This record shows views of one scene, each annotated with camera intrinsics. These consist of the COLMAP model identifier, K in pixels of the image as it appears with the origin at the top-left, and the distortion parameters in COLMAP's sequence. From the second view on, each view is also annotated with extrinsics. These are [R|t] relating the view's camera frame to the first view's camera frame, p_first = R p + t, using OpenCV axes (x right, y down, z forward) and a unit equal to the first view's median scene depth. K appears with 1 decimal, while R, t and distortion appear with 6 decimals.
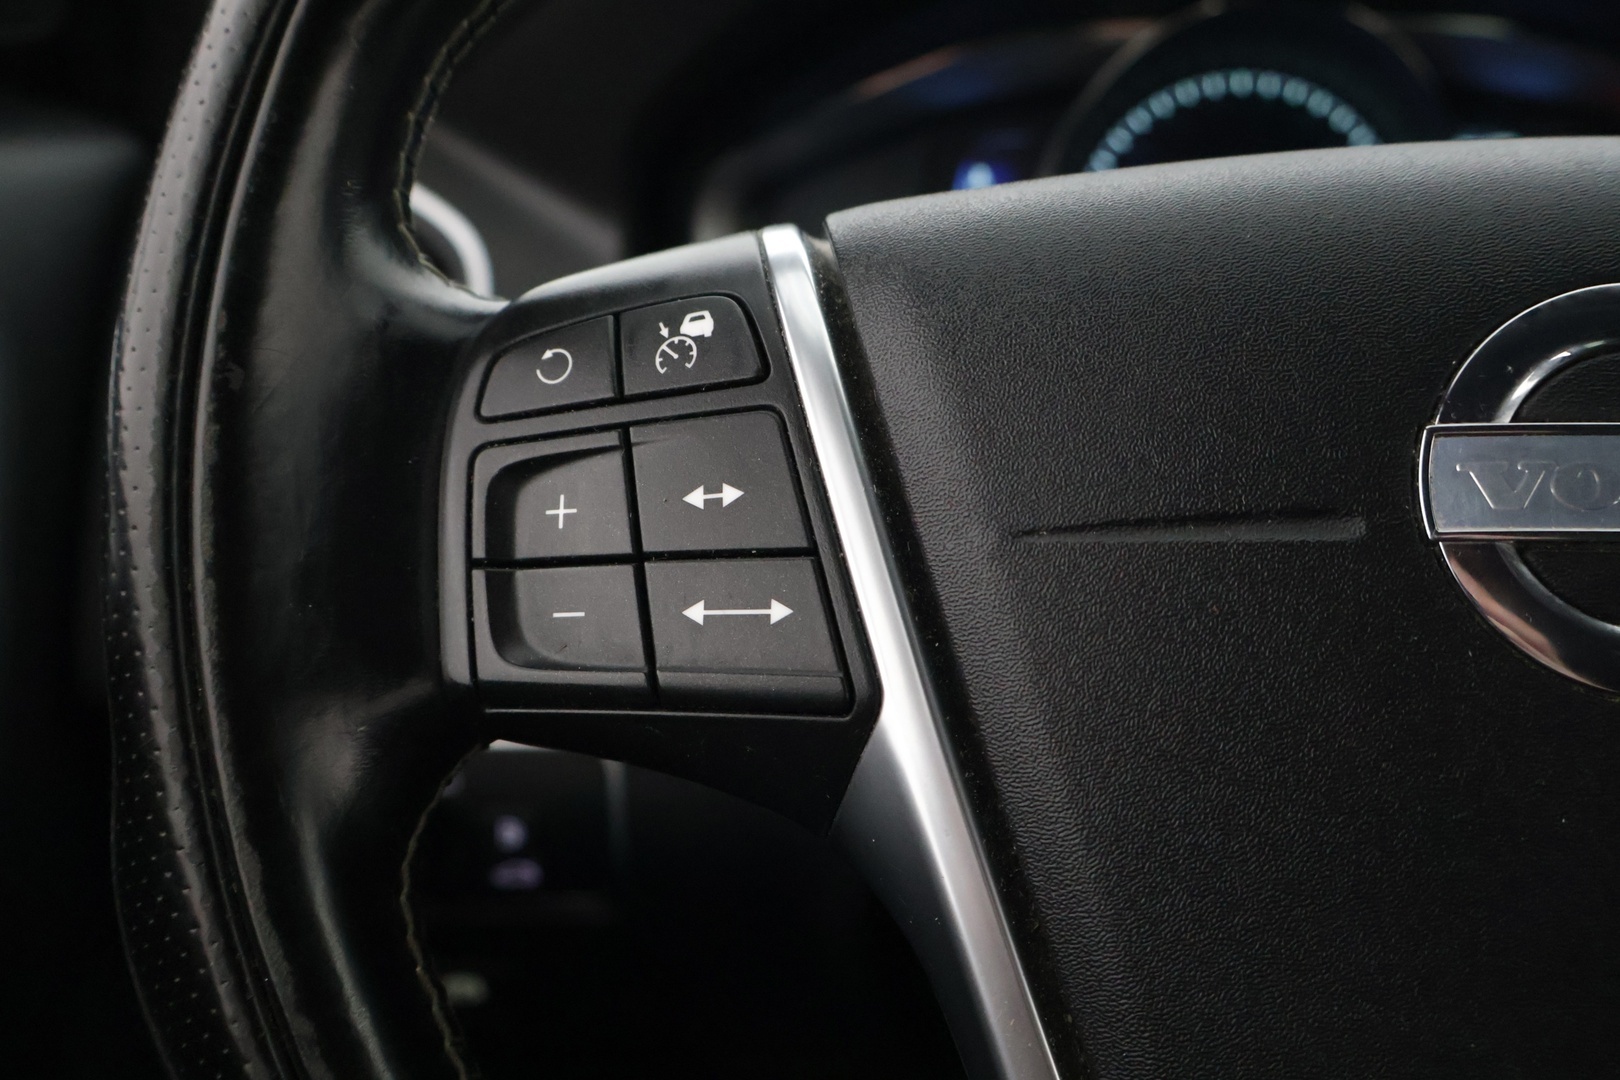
lens RADIAL K [[1749.8, 0, 819.1], [0, 1749.8, 545.7], [0, 0, 1]] dist [0.013356, 0.000000]
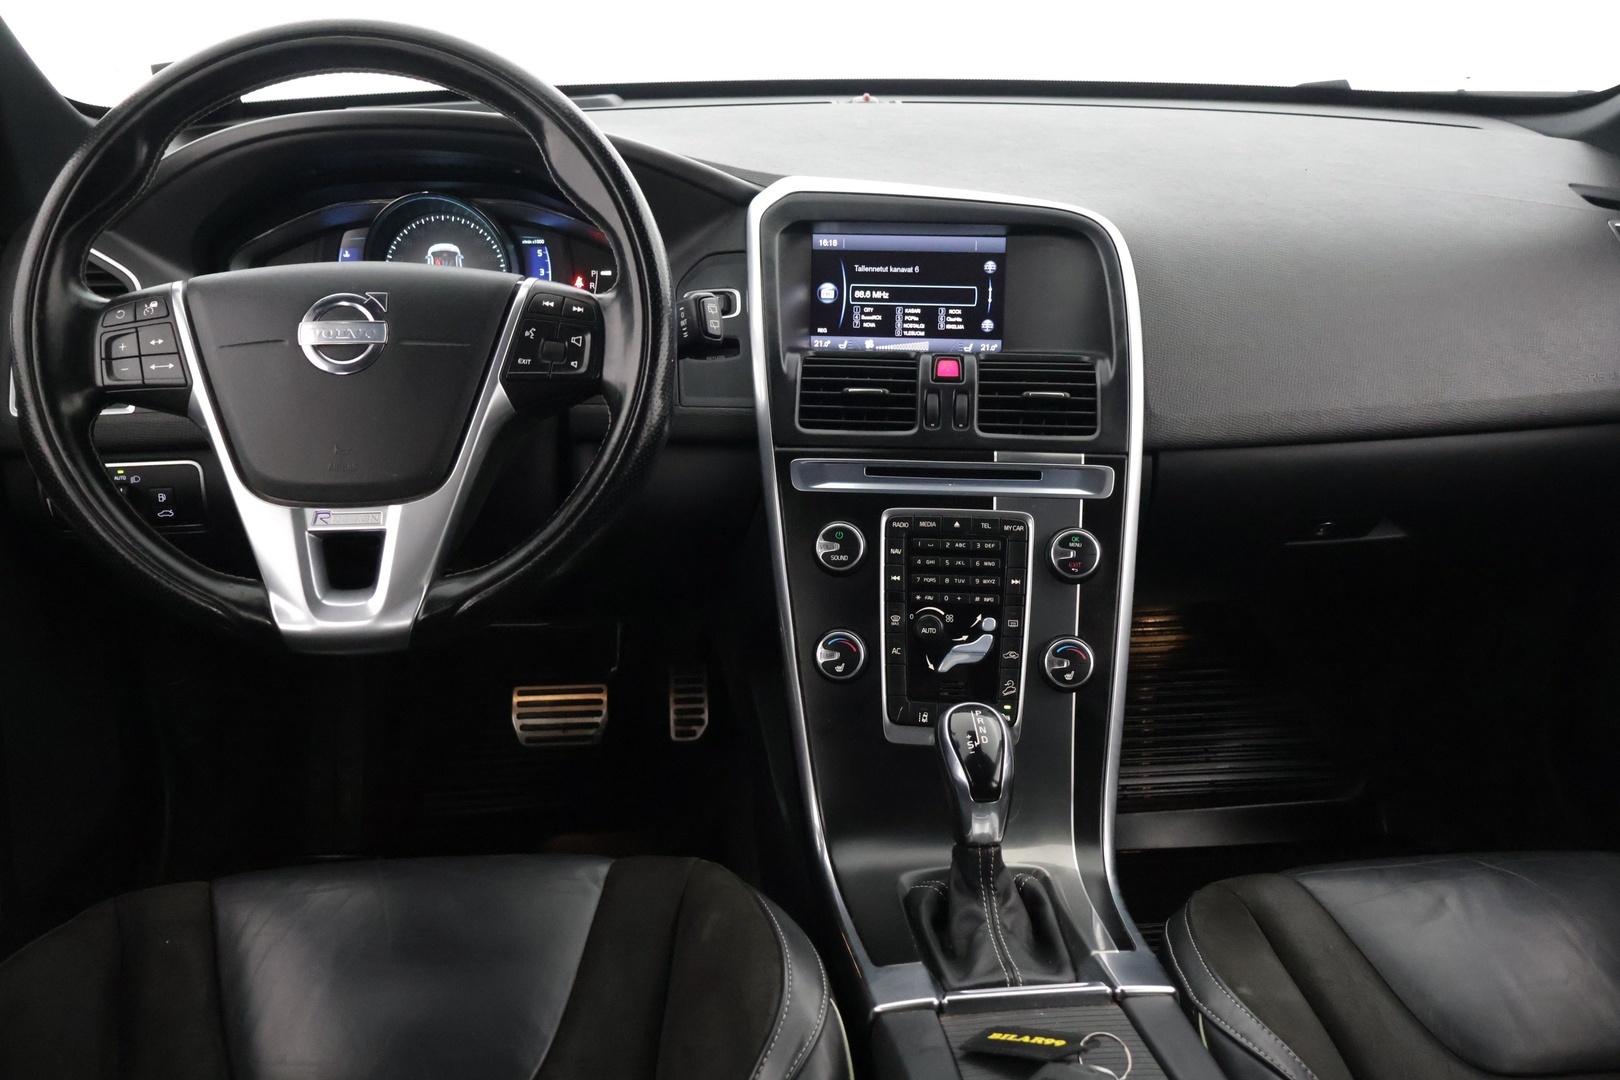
lens RADIAL K [[1363.1, 0, 798.3], [0, 1363.1, 538.2], [0, 0, 1]] dist [0.013507, -0.006538]
pose [[0.983949, -0.042392, 0.173341, 0.923558], [0.036852, 0.998706, 0.035057, 0.409227], [-0.174602, -0.028107, 0.984238, -2.745953]]
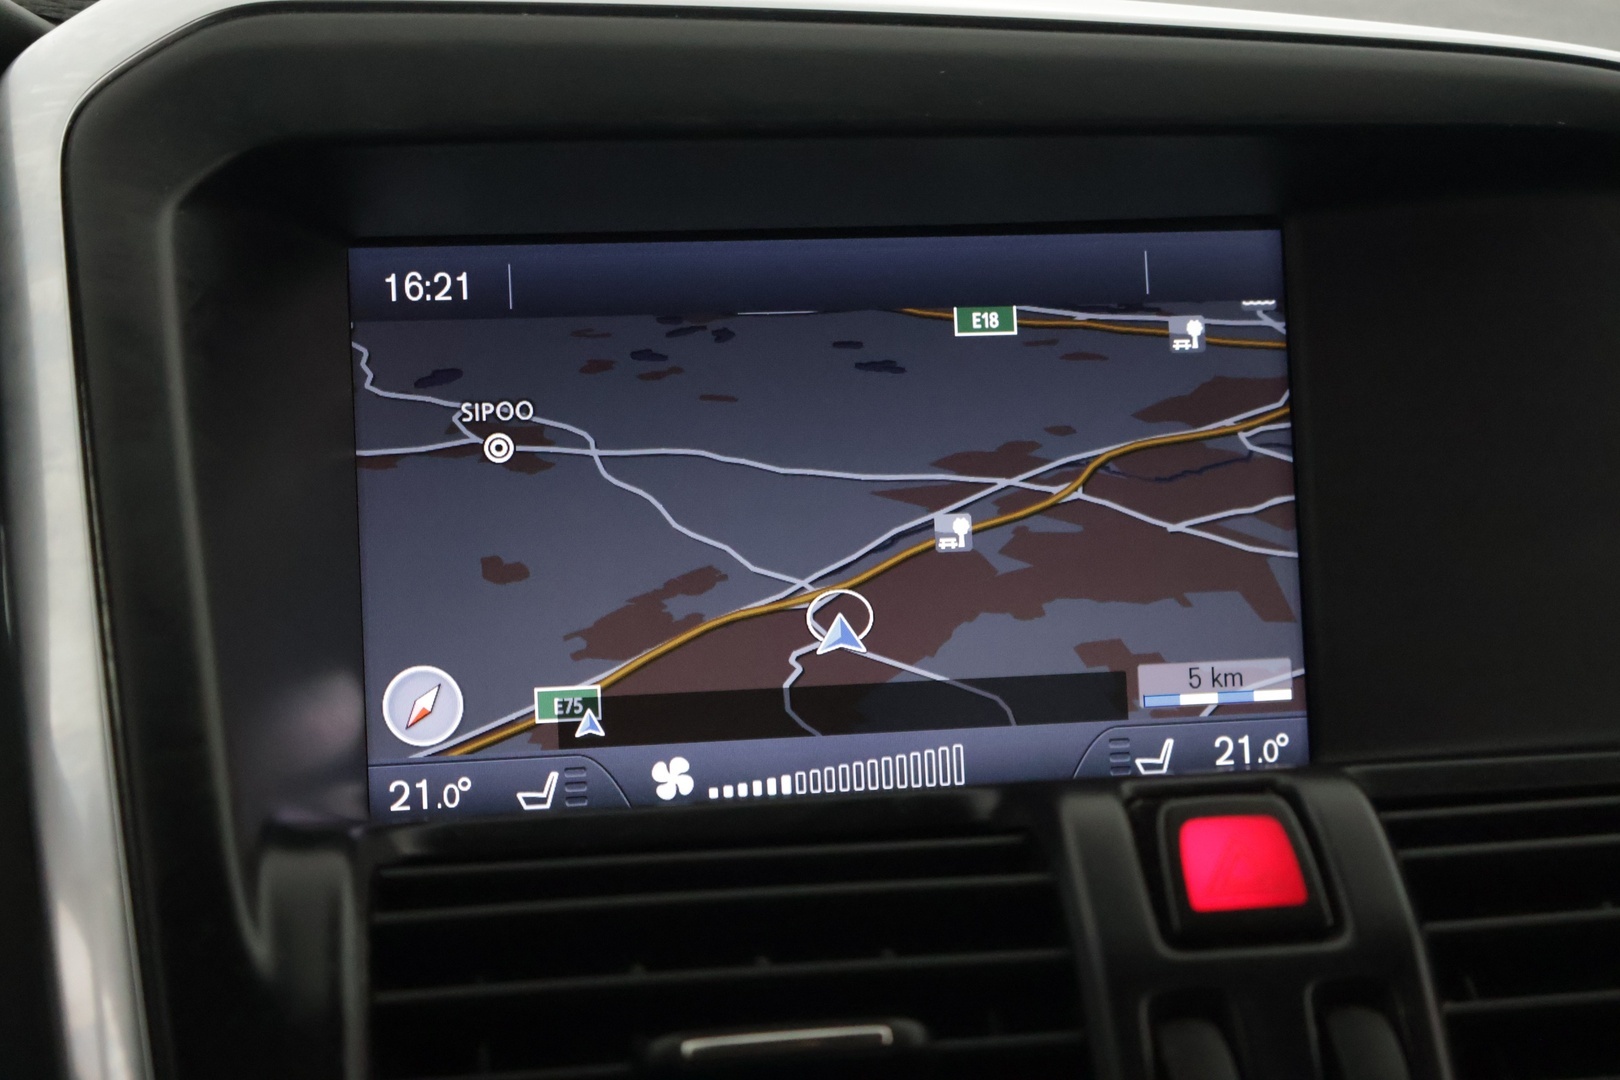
lens RADIAL K [[2543.7, 0, 808.2], [0, 2543.7, 539.6], [0, 0, 1]] dist [0.010693, 0.000000]
pose [[0.910059, -0.045688, 0.411953, 1.405707], [0.139282, 0.969818, -0.200134, 0.105146], [-0.390376, 0.239511, 0.888955, 0.362476]]
